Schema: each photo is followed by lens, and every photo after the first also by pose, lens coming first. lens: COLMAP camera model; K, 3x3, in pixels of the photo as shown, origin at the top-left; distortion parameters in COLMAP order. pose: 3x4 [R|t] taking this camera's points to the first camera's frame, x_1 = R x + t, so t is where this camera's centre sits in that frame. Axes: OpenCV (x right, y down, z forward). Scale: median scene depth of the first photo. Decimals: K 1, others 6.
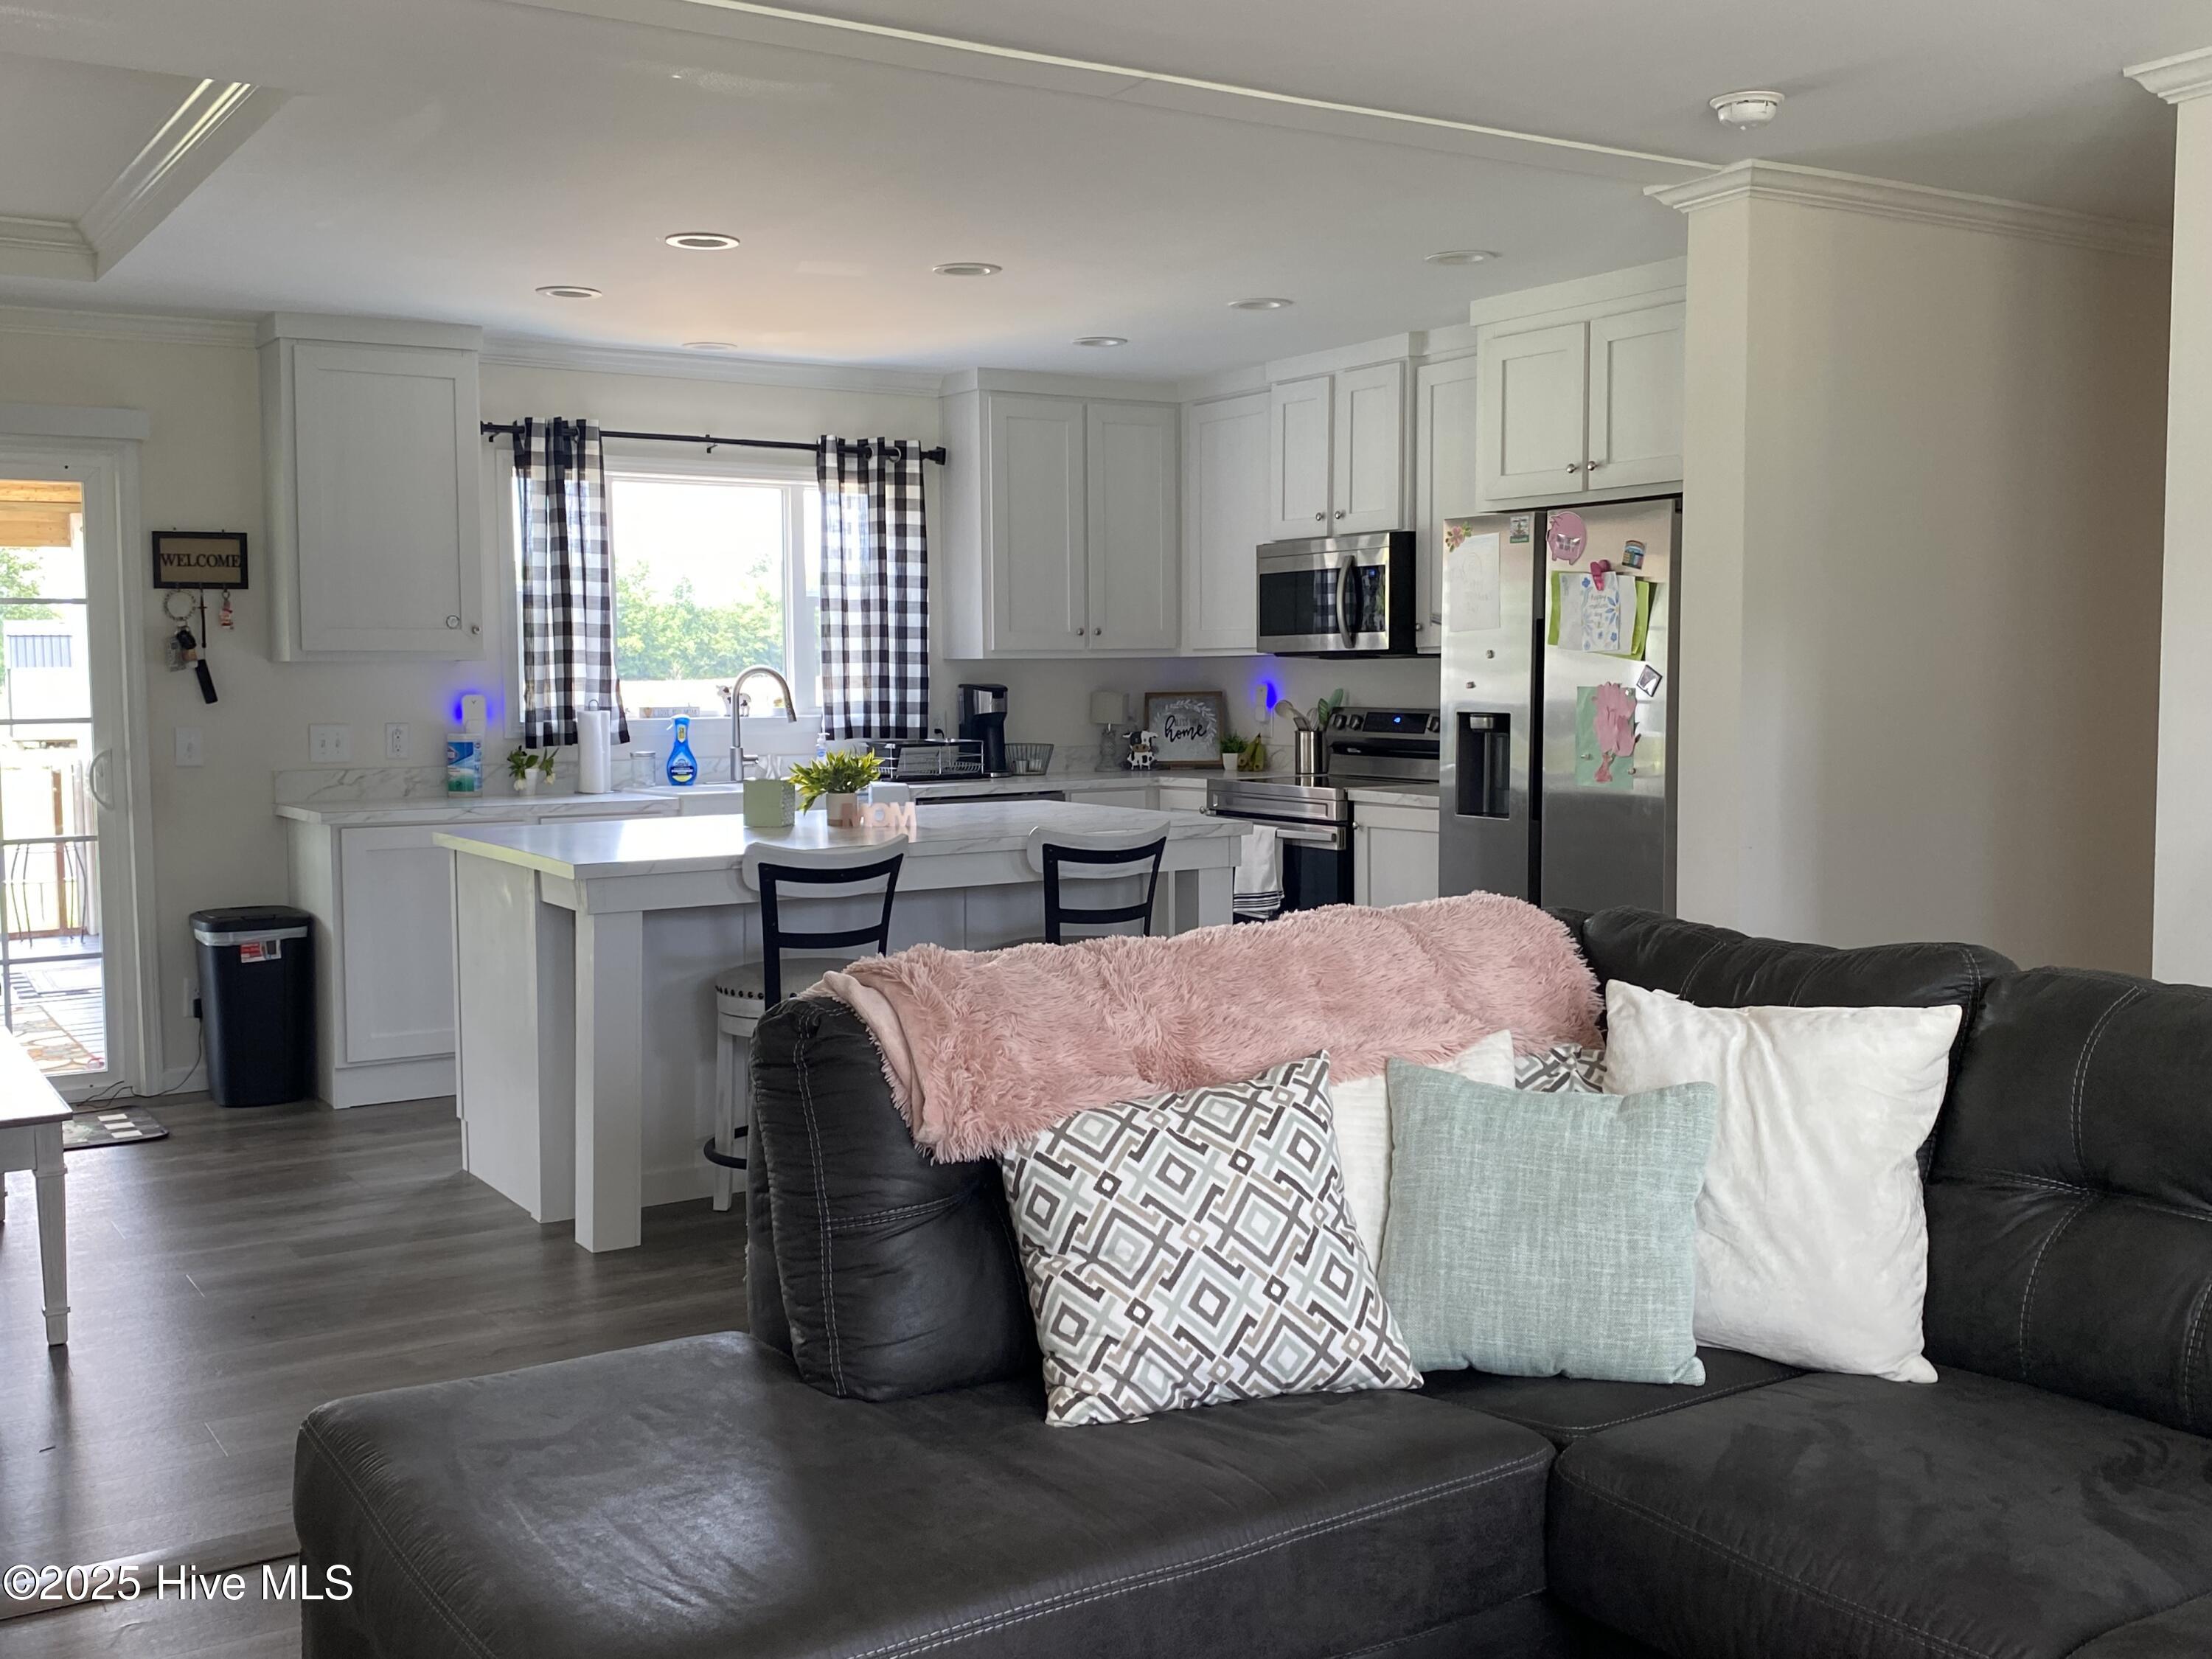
lens RADIAL K [[2122.6, 0, 1112.7], [0, 2122.6, 818.8], [0, 0, 1]] dist [-0.010294, 0.000000]
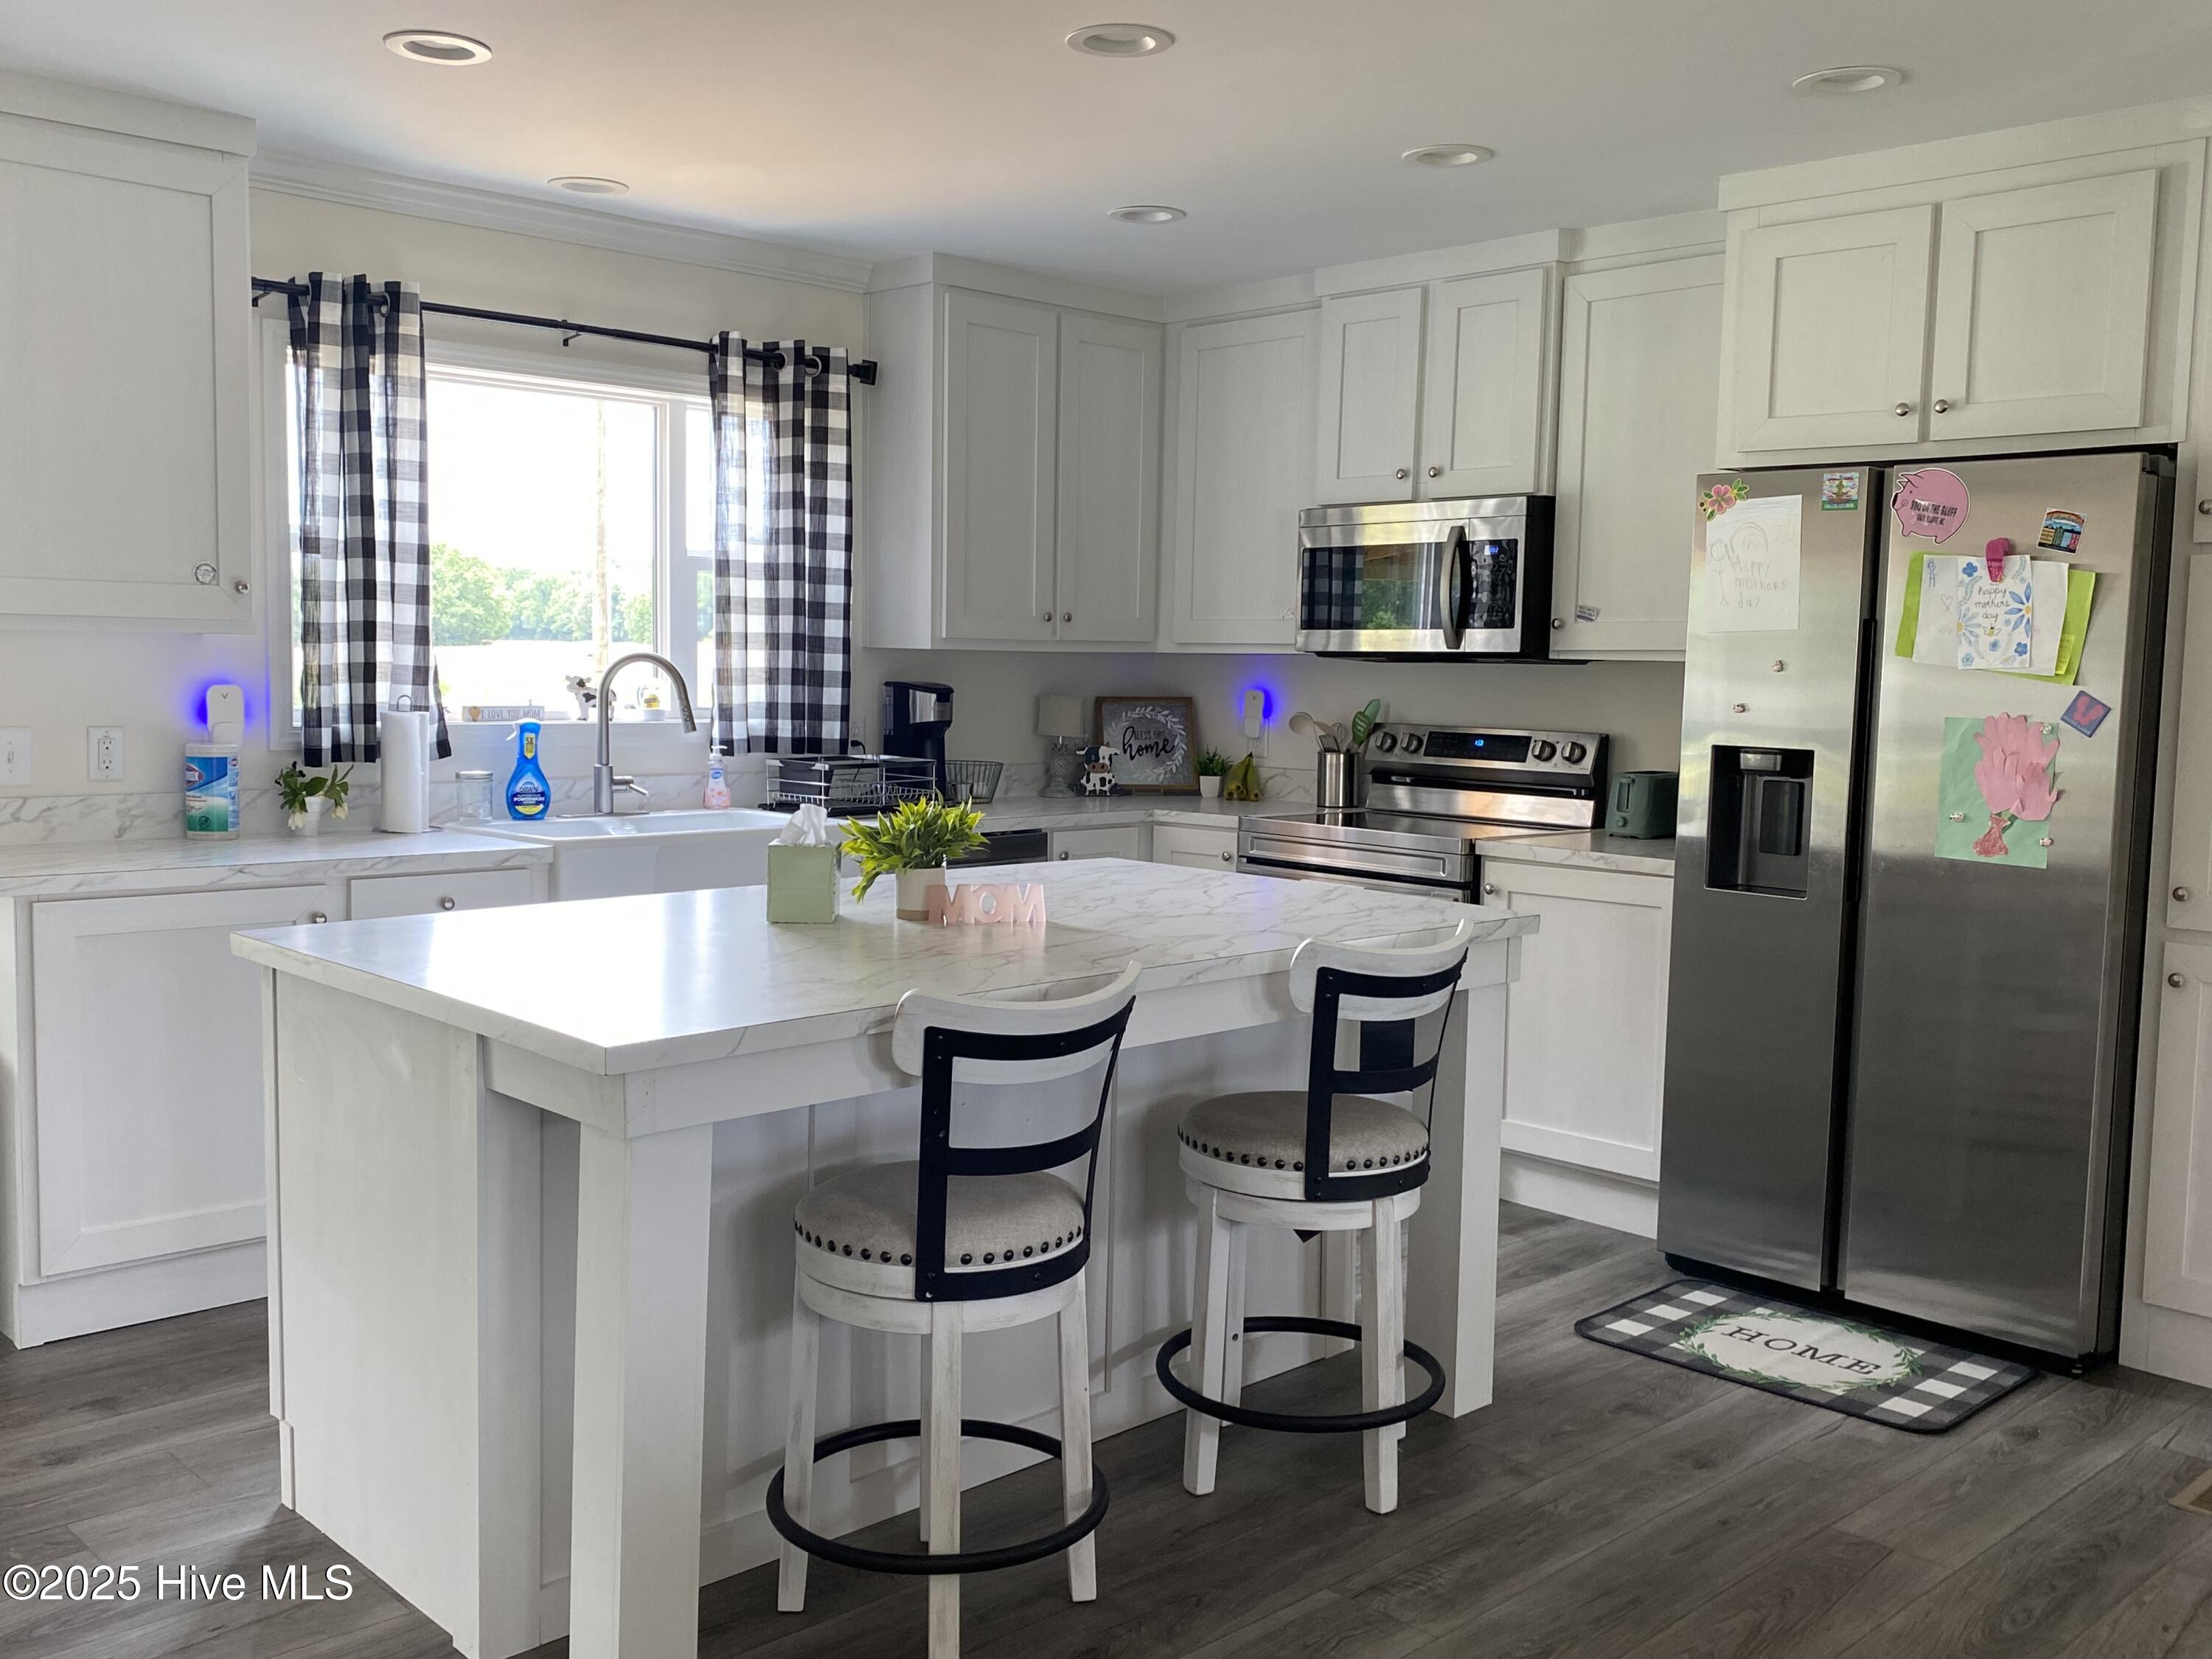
lens RADIAL K [[2012.3, 0, 1100.7], [0, 2012.3, 840.9], [0, 0, 1]] dist [-0.032294, 0.000000]
pose [[0.981871, 0.008617, 0.189353, -0.147459], [-0.012685, 0.999714, 0.020283, -0.025362], [-0.189124, -0.022317, 0.981699, 0.324914]]
